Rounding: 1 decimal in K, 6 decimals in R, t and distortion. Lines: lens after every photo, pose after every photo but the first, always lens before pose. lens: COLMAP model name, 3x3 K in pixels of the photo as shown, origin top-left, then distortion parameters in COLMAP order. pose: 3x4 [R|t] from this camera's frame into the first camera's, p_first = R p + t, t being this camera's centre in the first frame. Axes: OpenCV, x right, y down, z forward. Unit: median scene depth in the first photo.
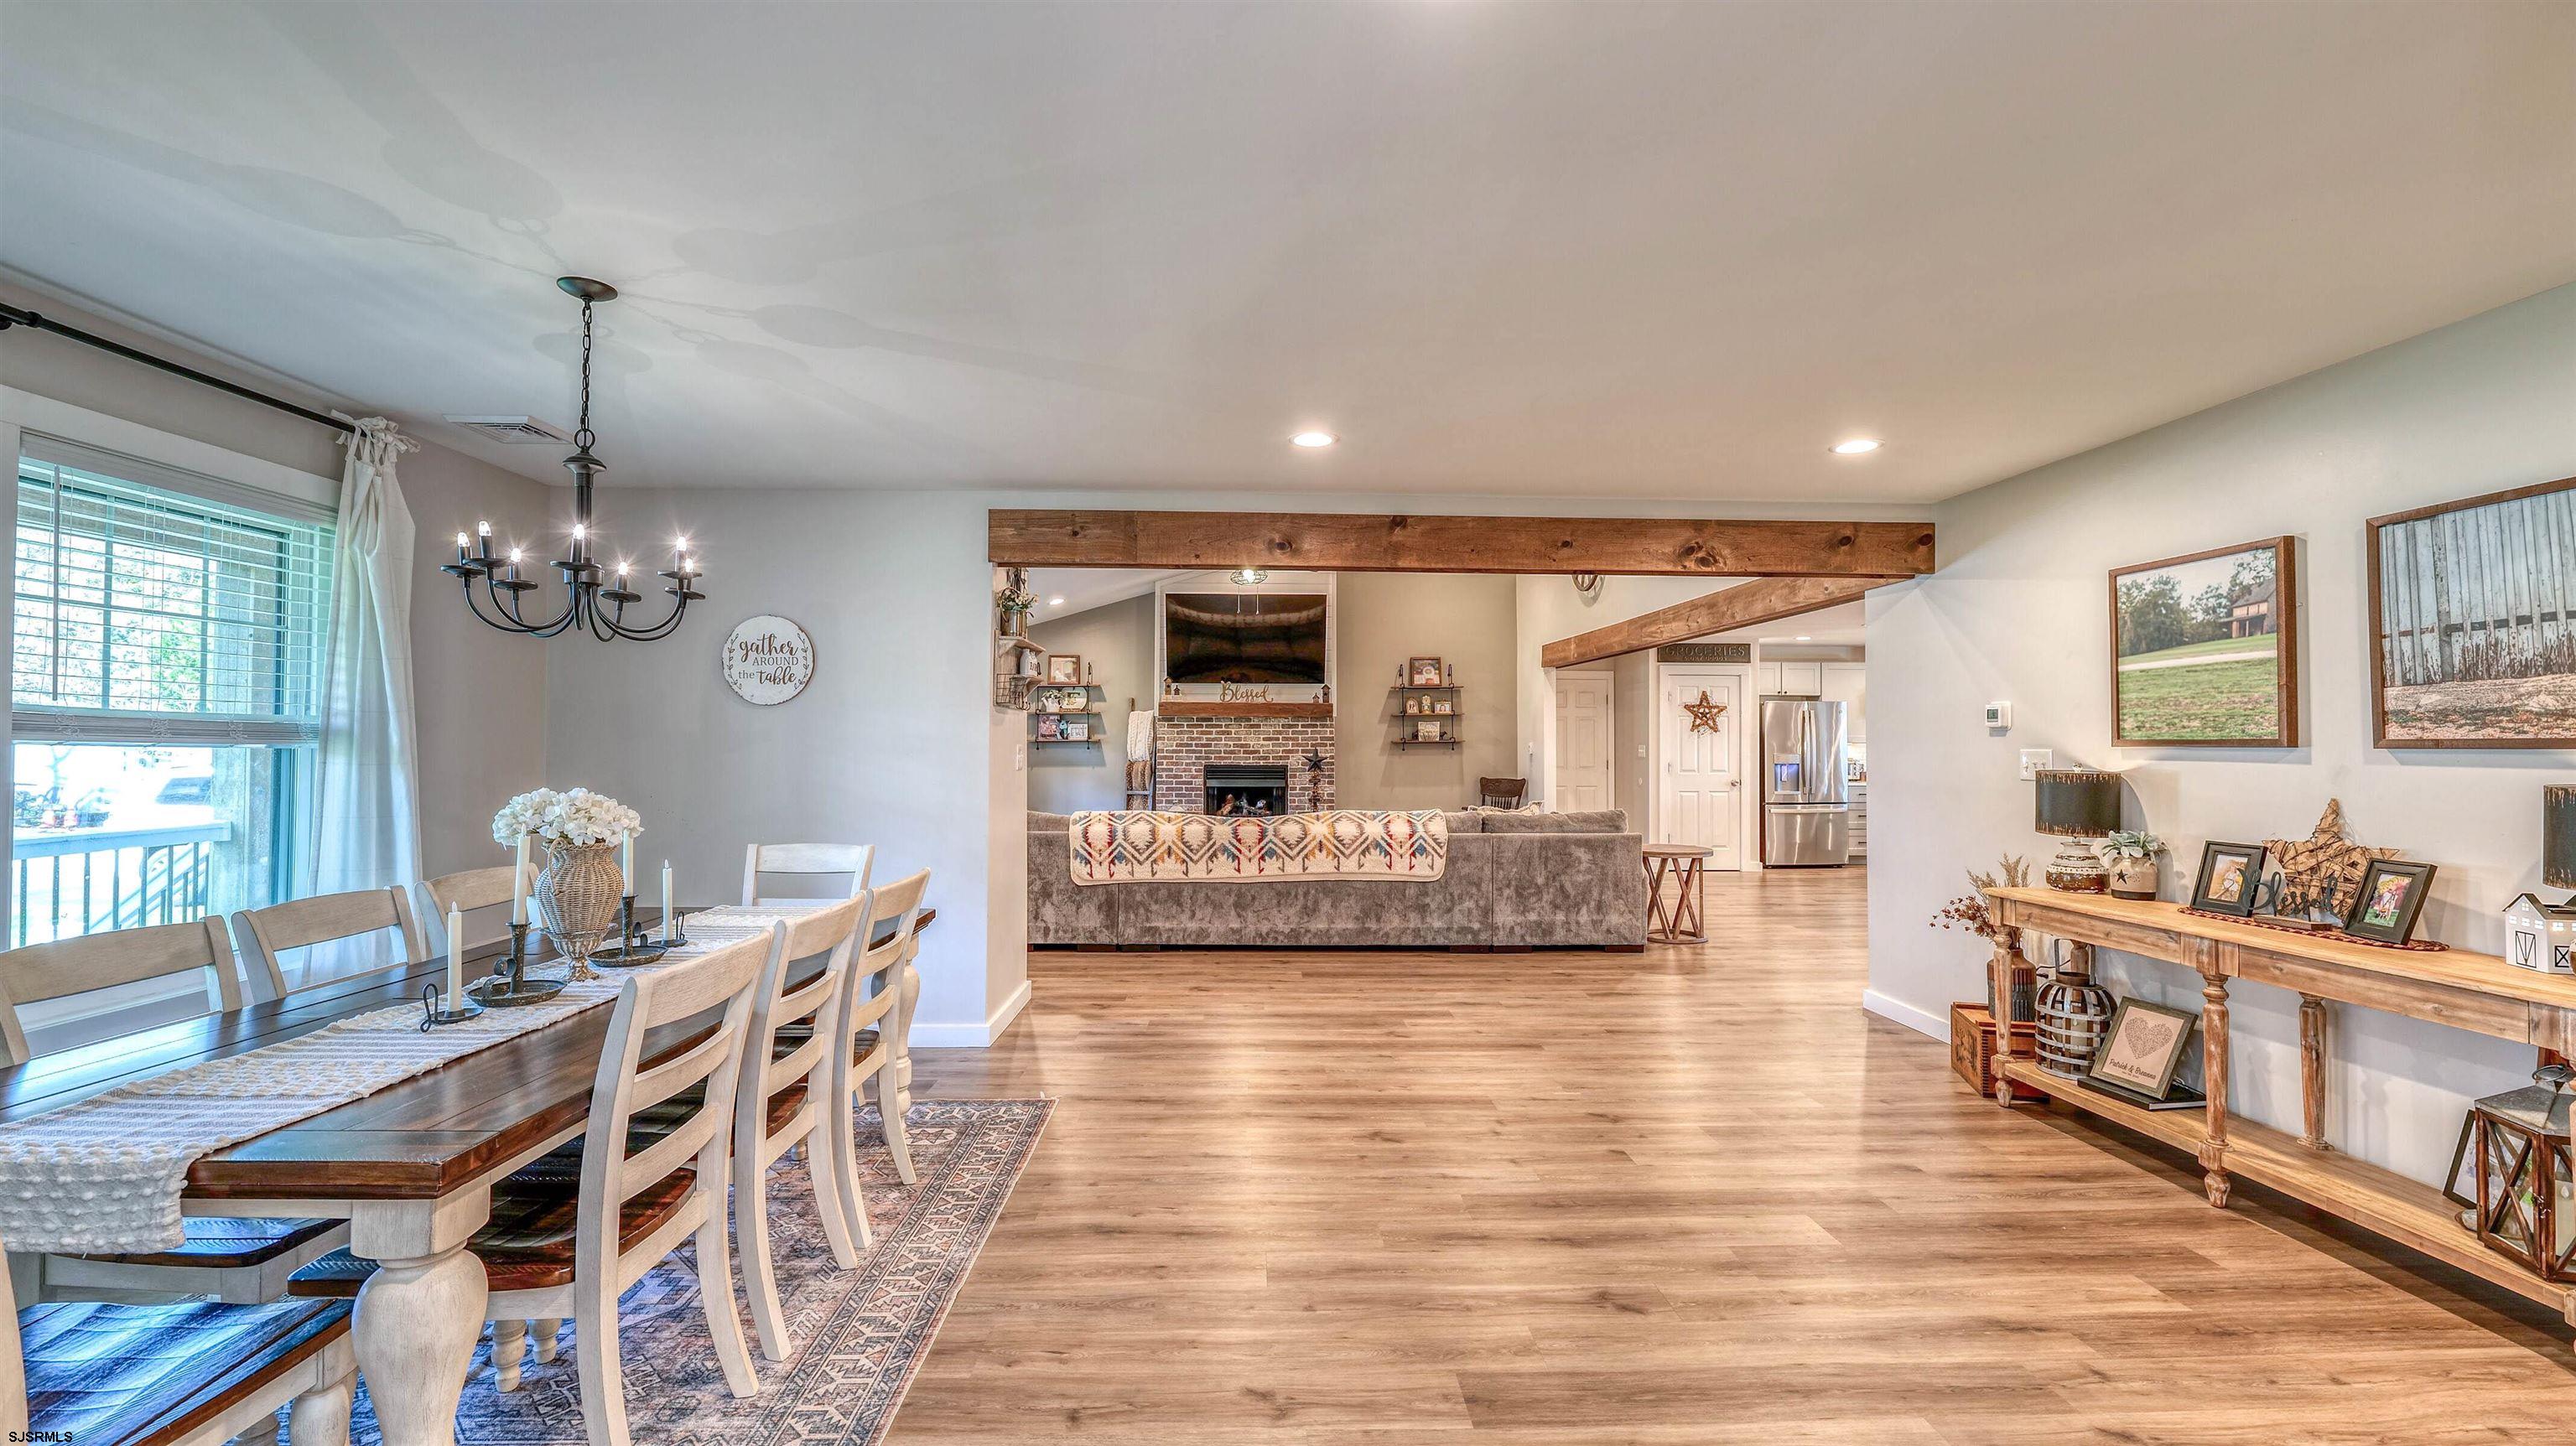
lens RADIAL K [[1045.5, 0, 1275.2], [0, 1045.5, 718.0], [0, 0, 1]] dist [-0.014075, 0.001034]
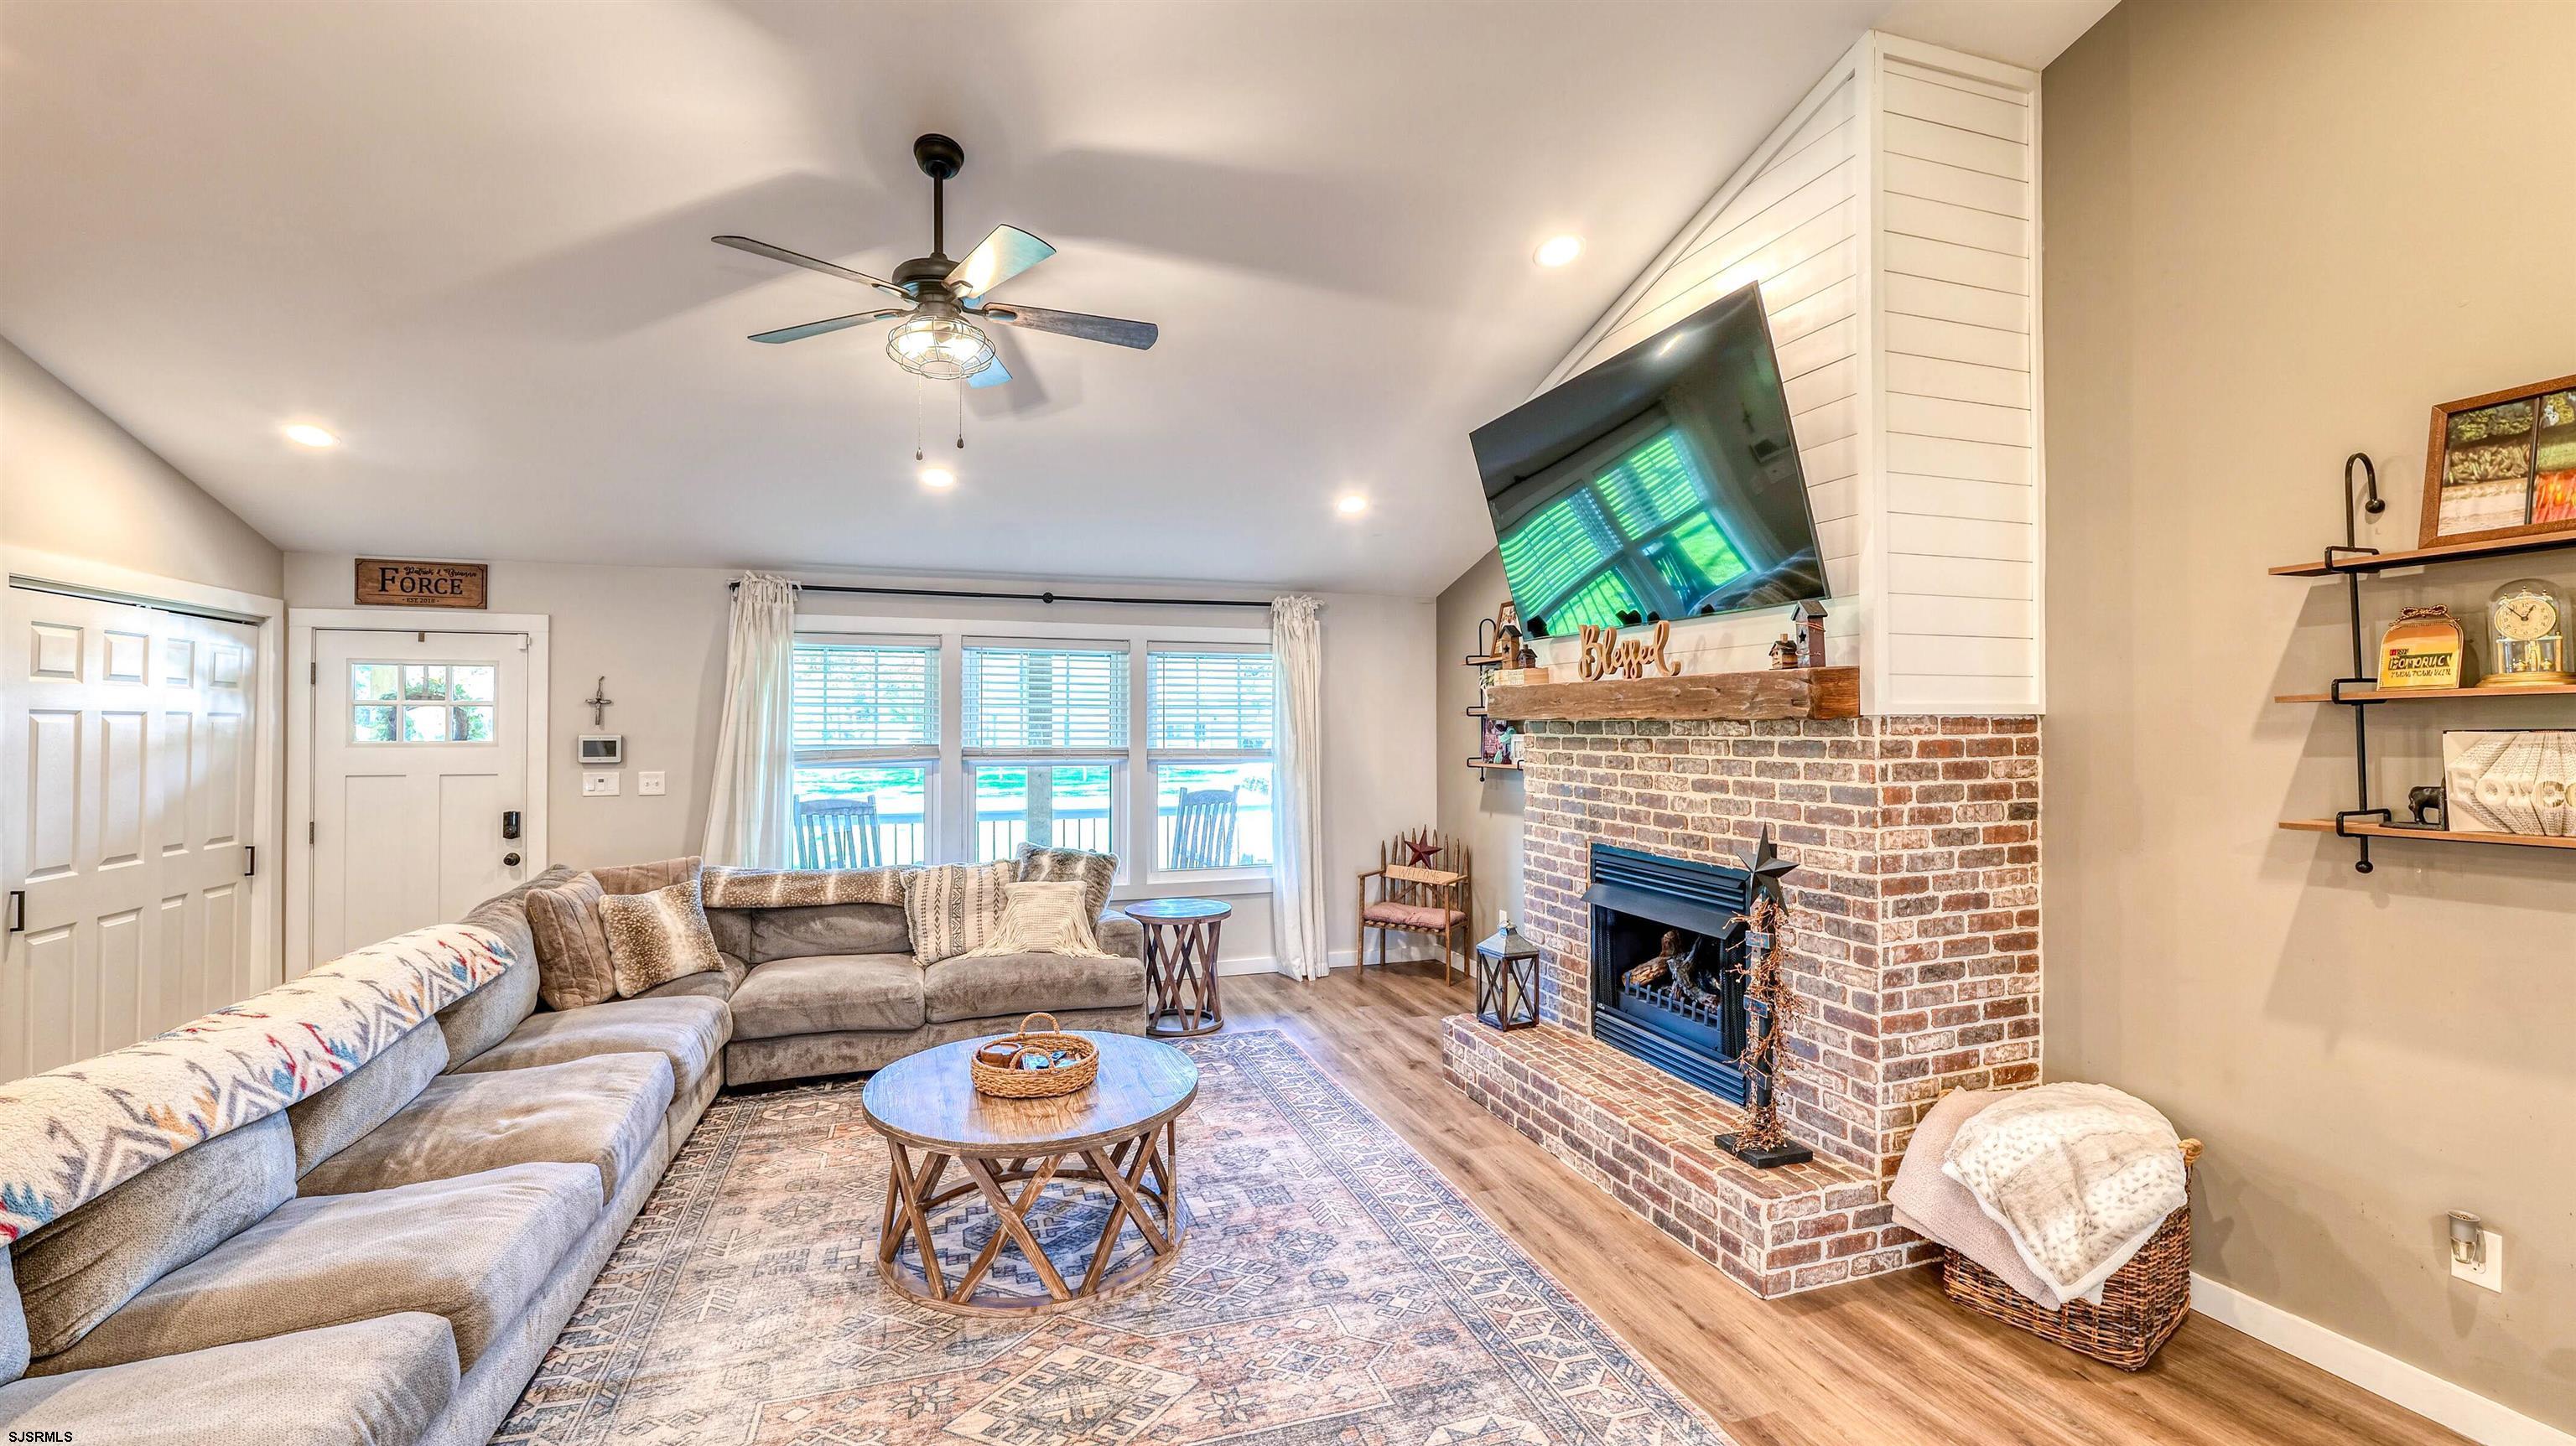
lens RADIAL K [[1045.5, 0, 1275.2], [0, 1045.5, 718.0], [0, 0, 1]] dist [-0.014075, 0.001034]
pose [[0.279609, -0.009014, -0.960072, 0.458377], [0.022208, 0.999749, -0.002919, -0.005567], [0.959857, -0.020505, 0.279740, 1.310593]]
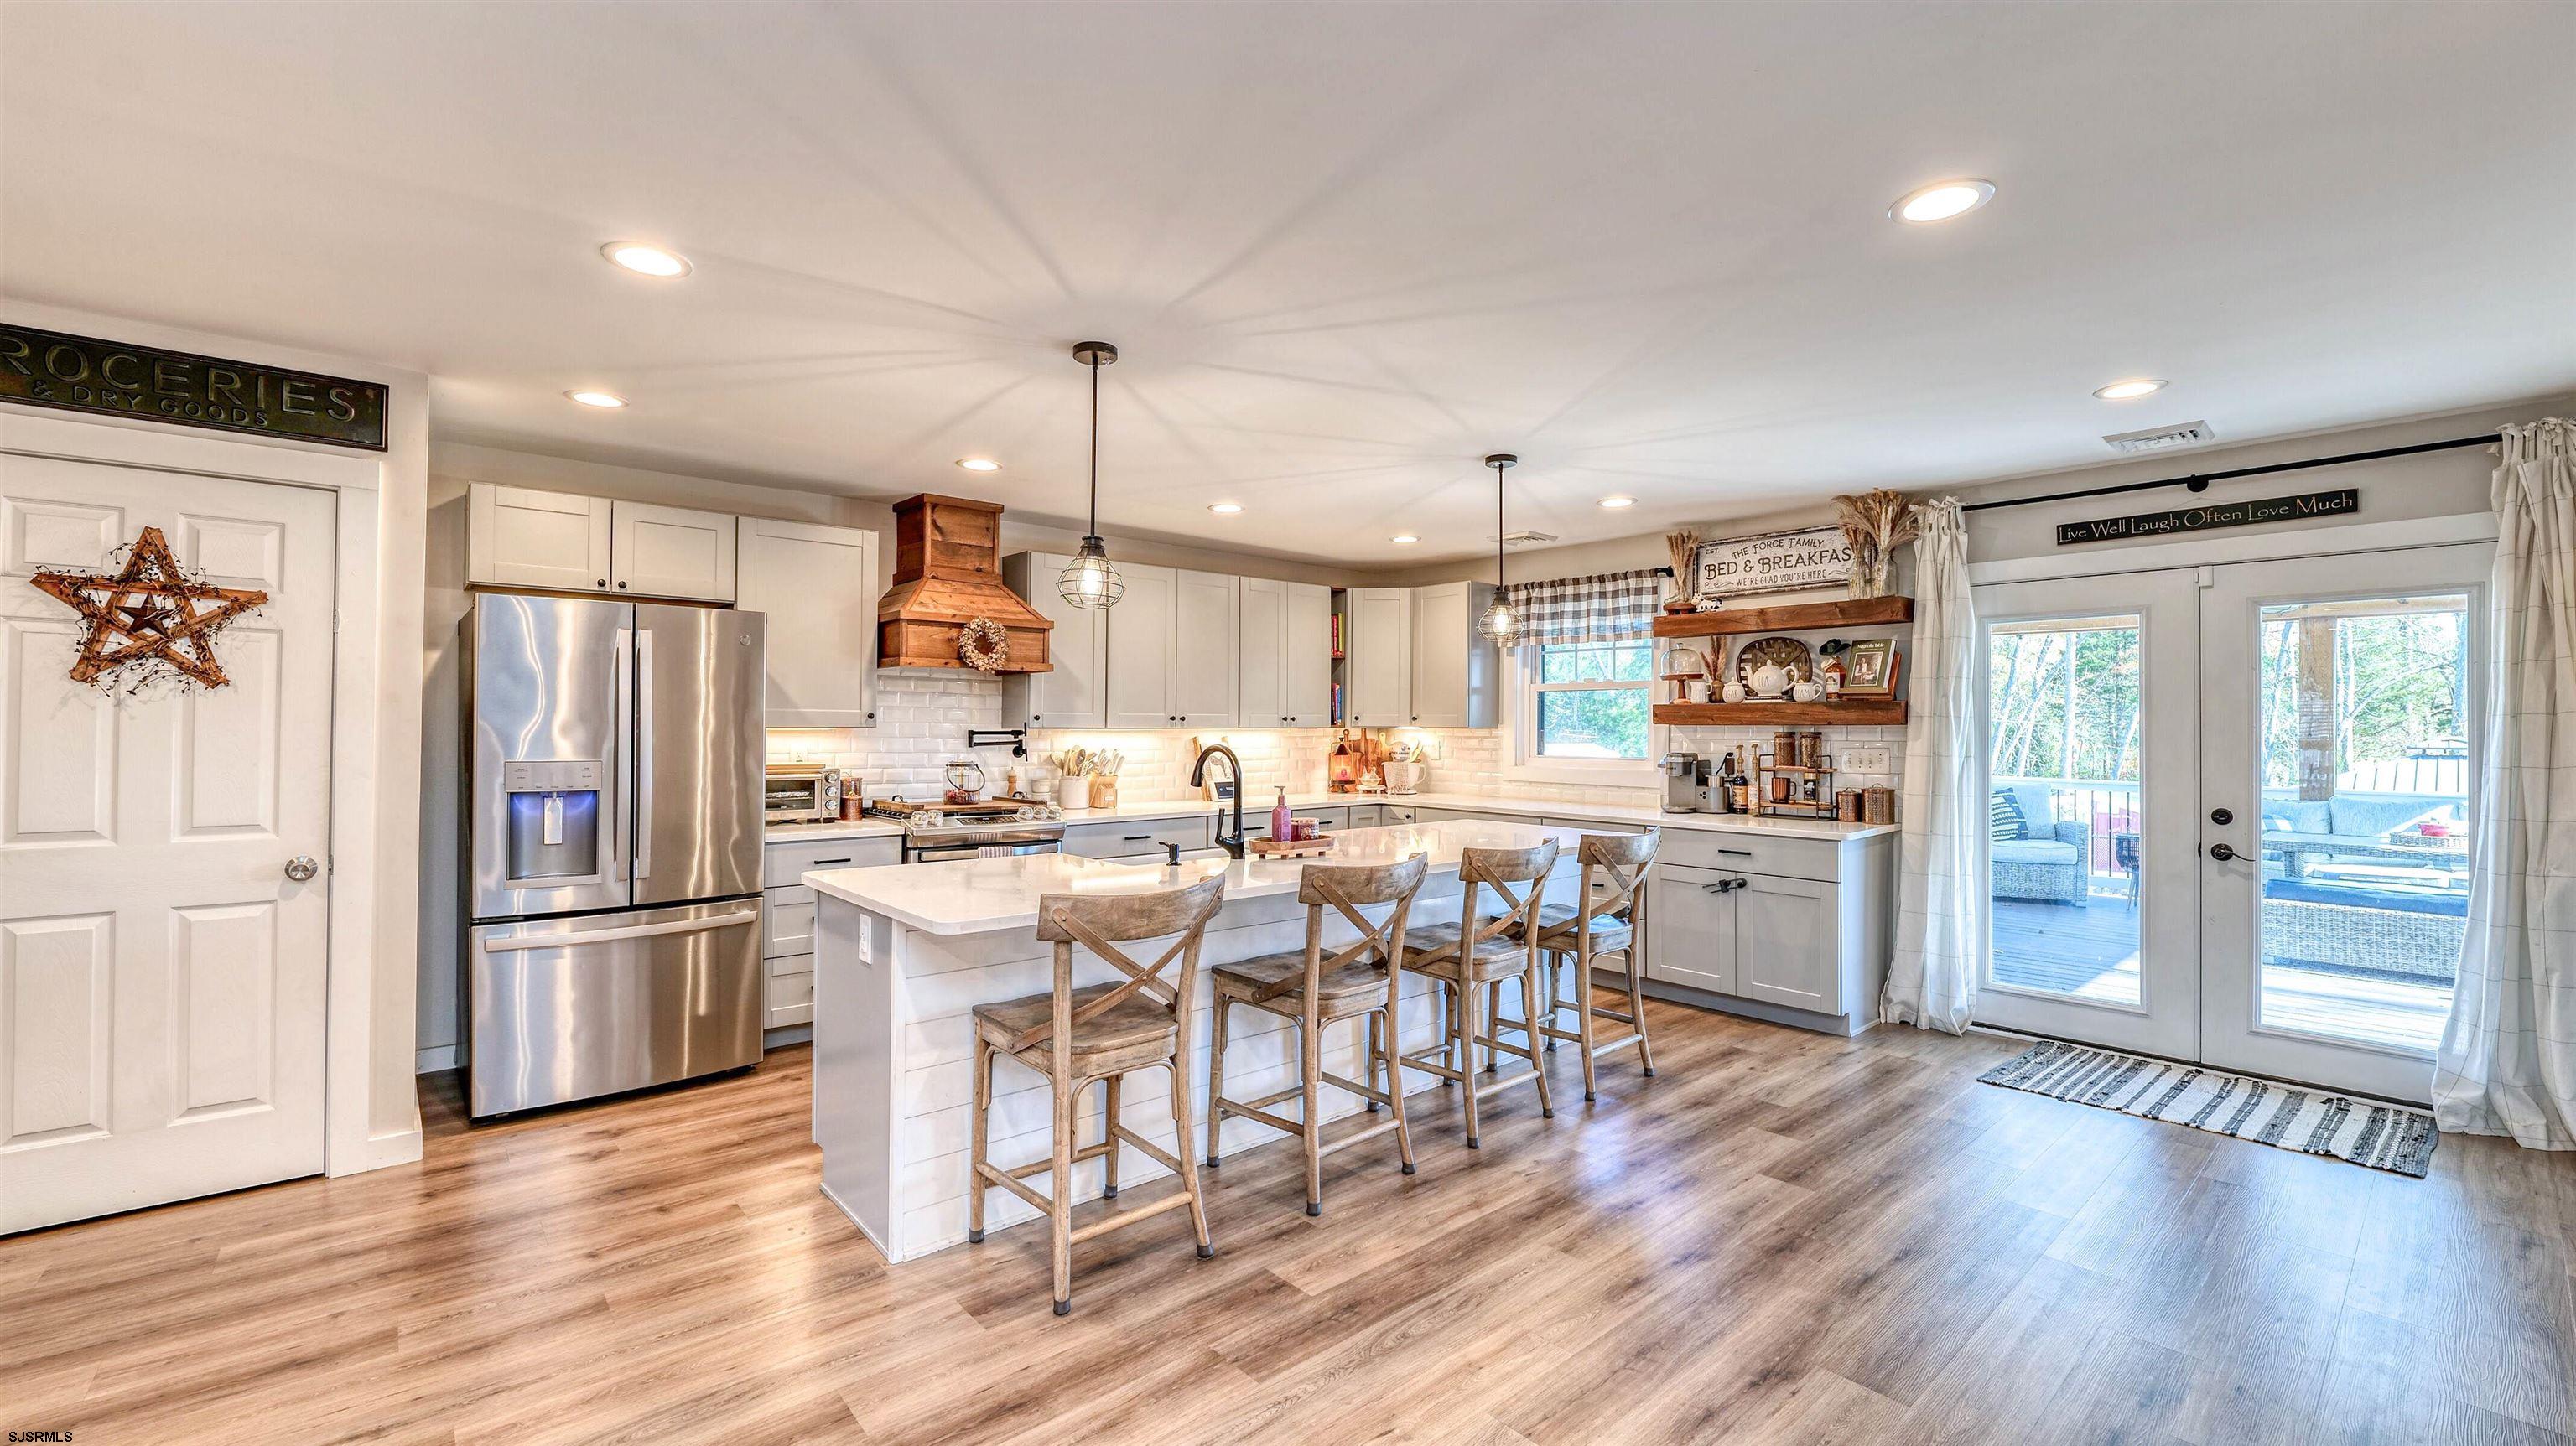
lens RADIAL K [[1045.5, 0, 1275.2], [0, 1045.5, 718.0], [0, 0, 1]] dist [-0.014075, 0.001034]
pose [[0.780920, 0.007609, 0.624584, 0.780523], [-0.017786, 0.999791, 0.010058, 0.023881], [-0.624377, -0.018964, 0.780893, 1.026206]]
